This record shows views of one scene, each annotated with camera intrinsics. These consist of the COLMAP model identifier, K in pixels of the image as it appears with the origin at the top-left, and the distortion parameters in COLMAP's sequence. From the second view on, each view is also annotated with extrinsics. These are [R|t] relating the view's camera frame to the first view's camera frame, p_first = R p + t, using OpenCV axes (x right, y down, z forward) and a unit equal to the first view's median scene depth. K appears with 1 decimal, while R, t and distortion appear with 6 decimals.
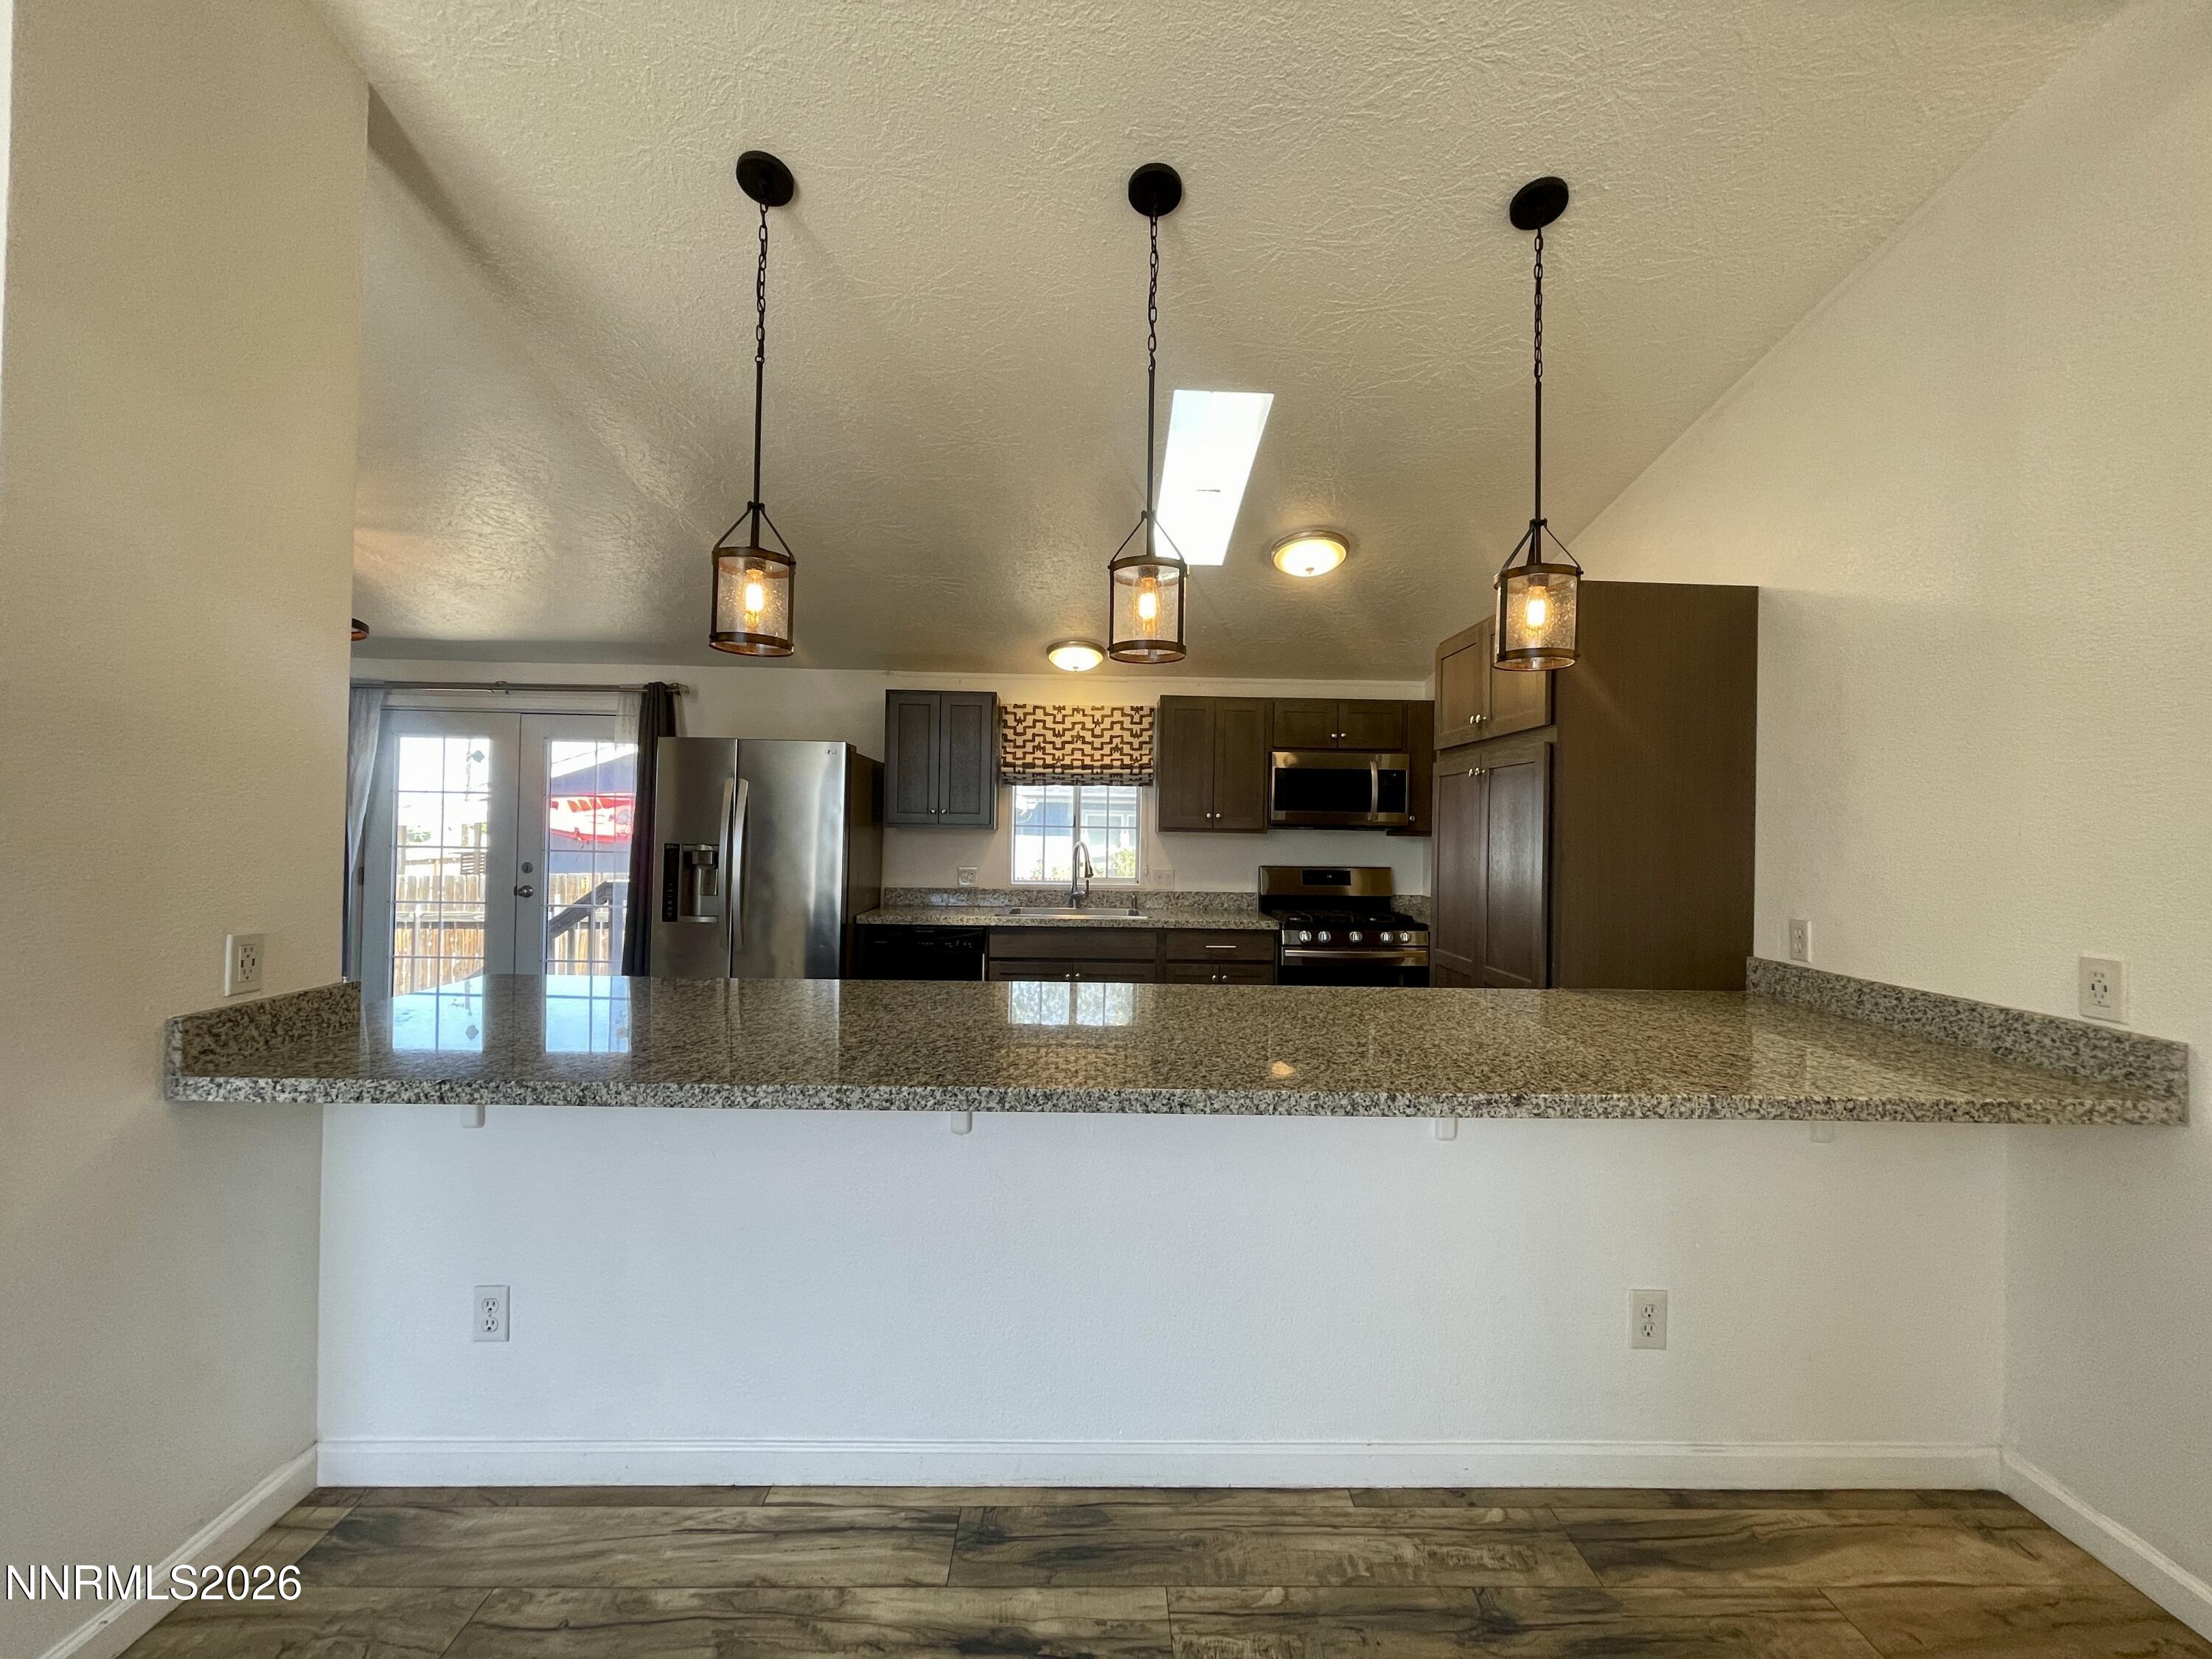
lens RADIAL K [[890.1, 0, 1104.1], [0, 890.1, 820.6], [0, 0, 1]] dist [-0.003017, -0.000351]
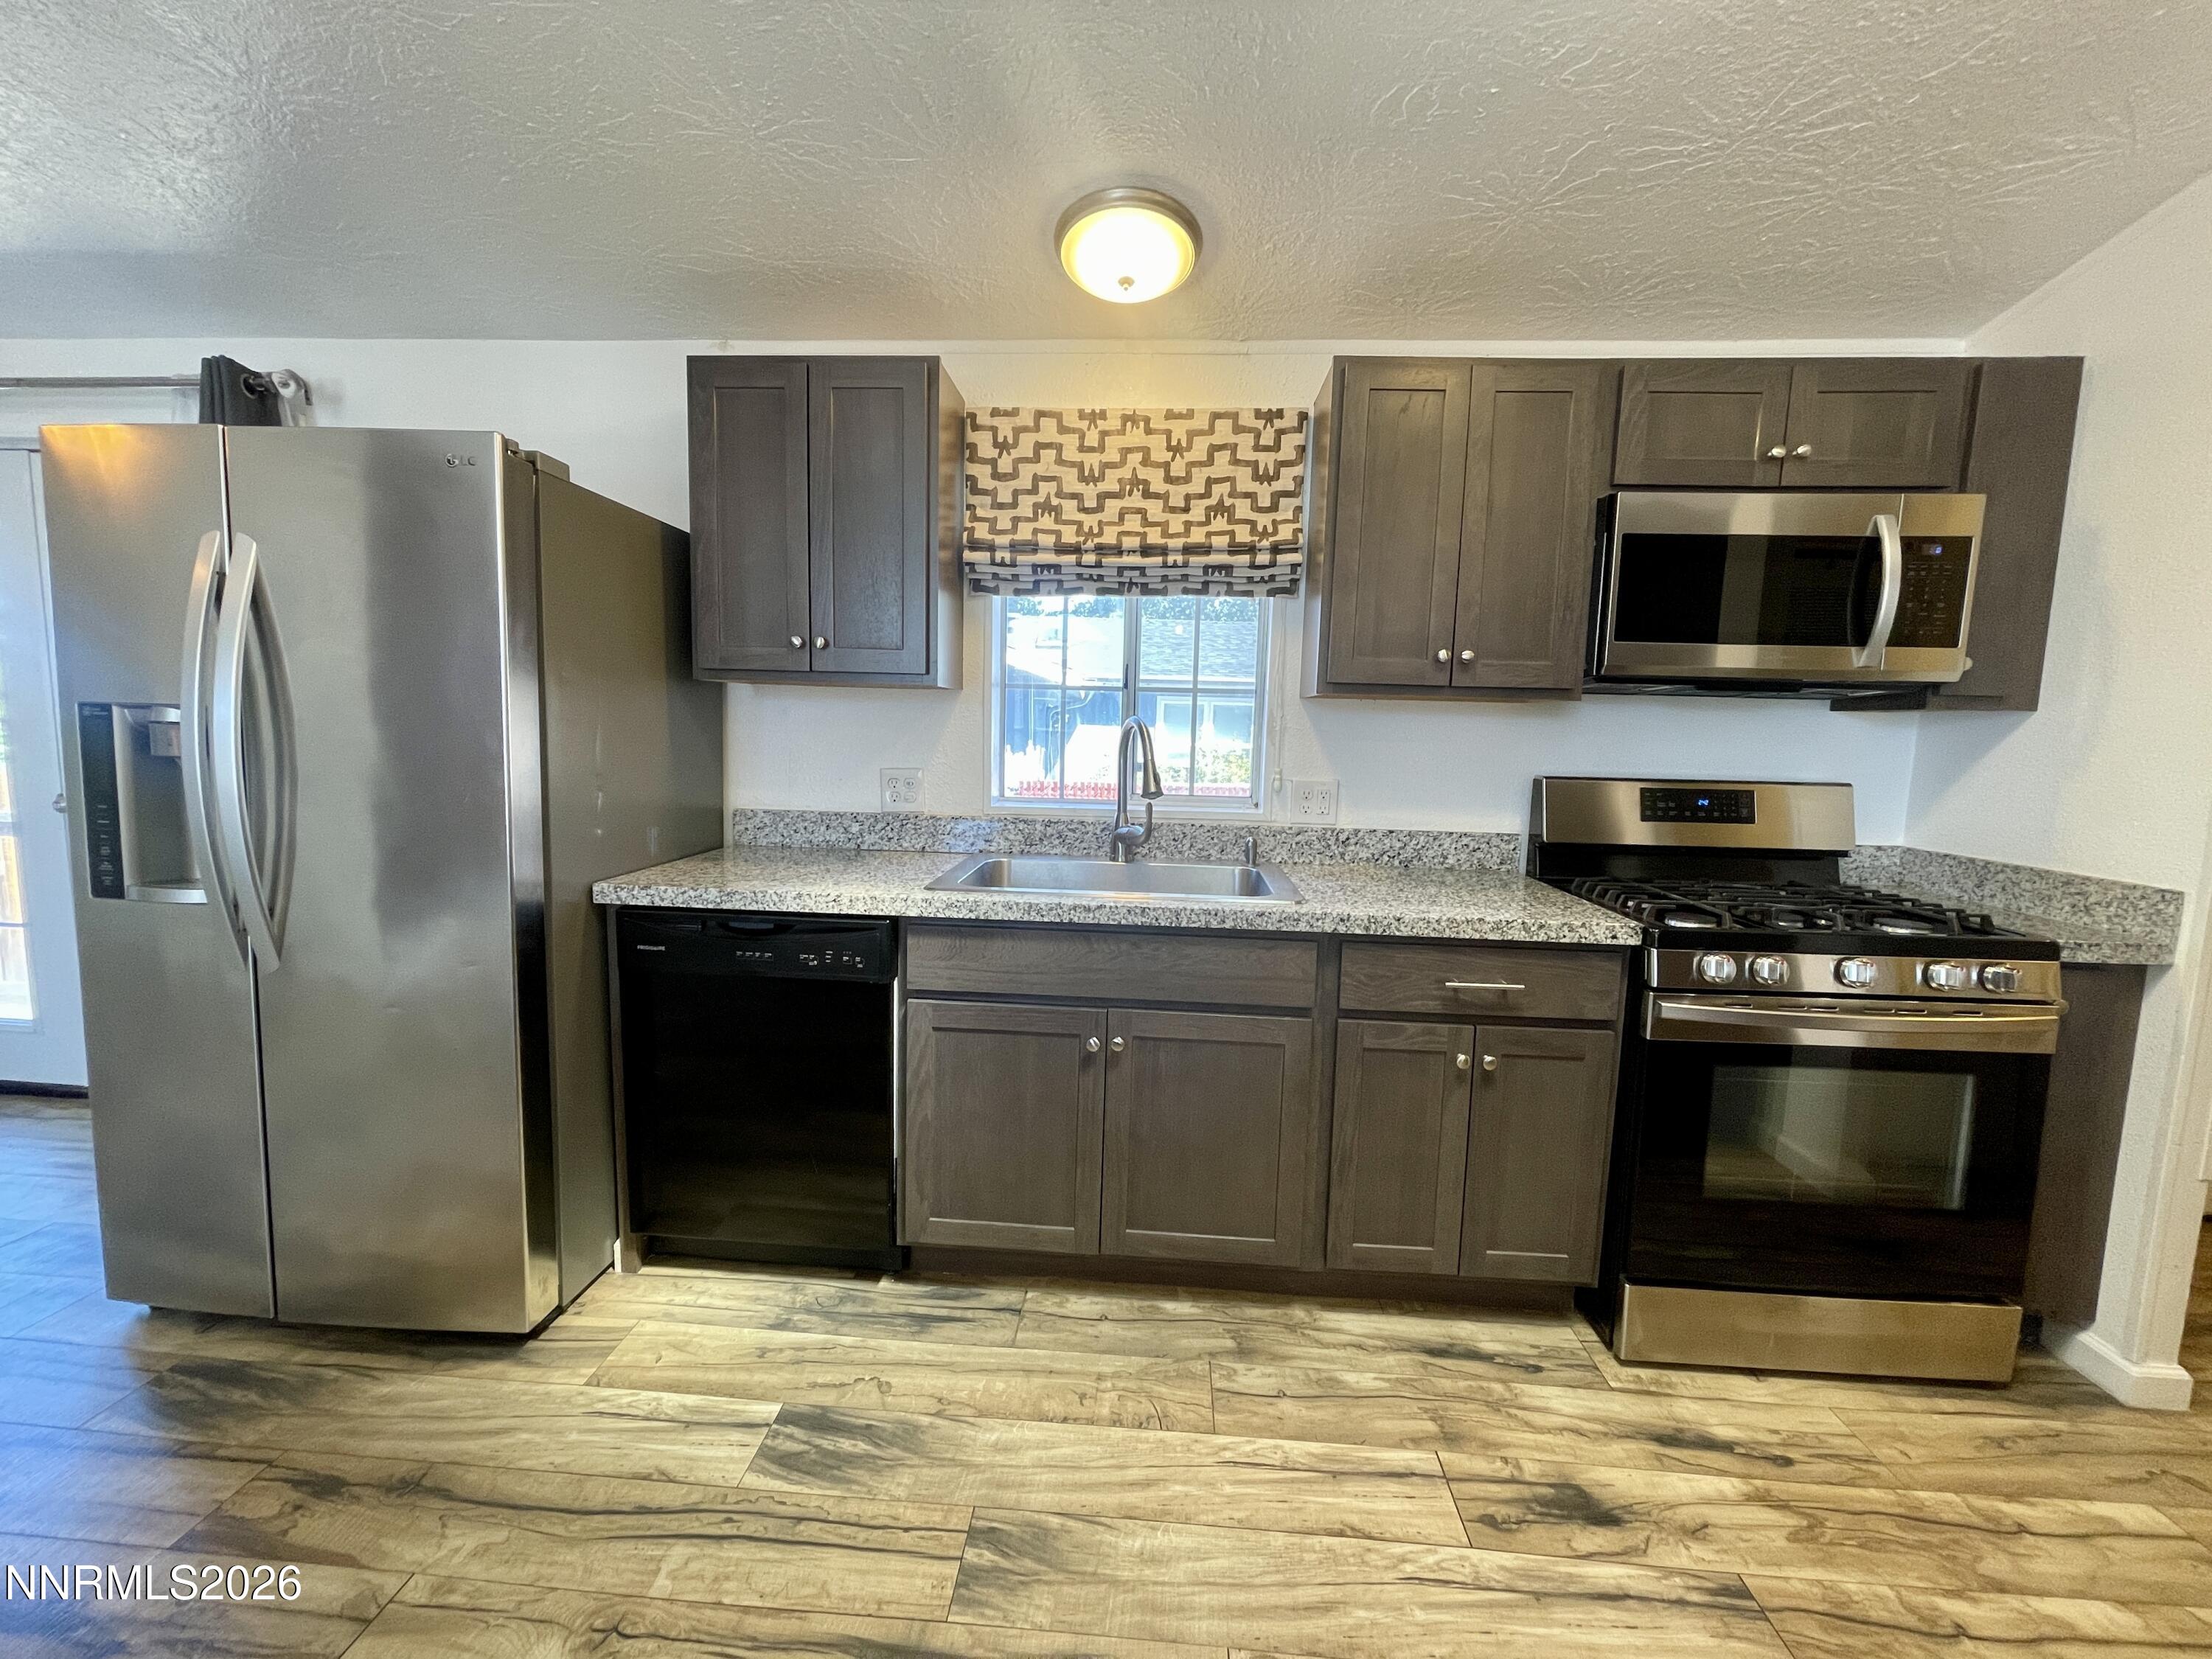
lens RADIAL K [[890.1, 0, 1104.1], [0, 890.1, 820.6], [0, 0, 1]] dist [-0.003017, -0.000351]
pose [[0.996276, 0.018504, -0.084215, -0.003411], [-0.008659, 0.993235, 0.115800, 0.023392], [0.085788, -0.114639, 0.989696, 0.537293]]
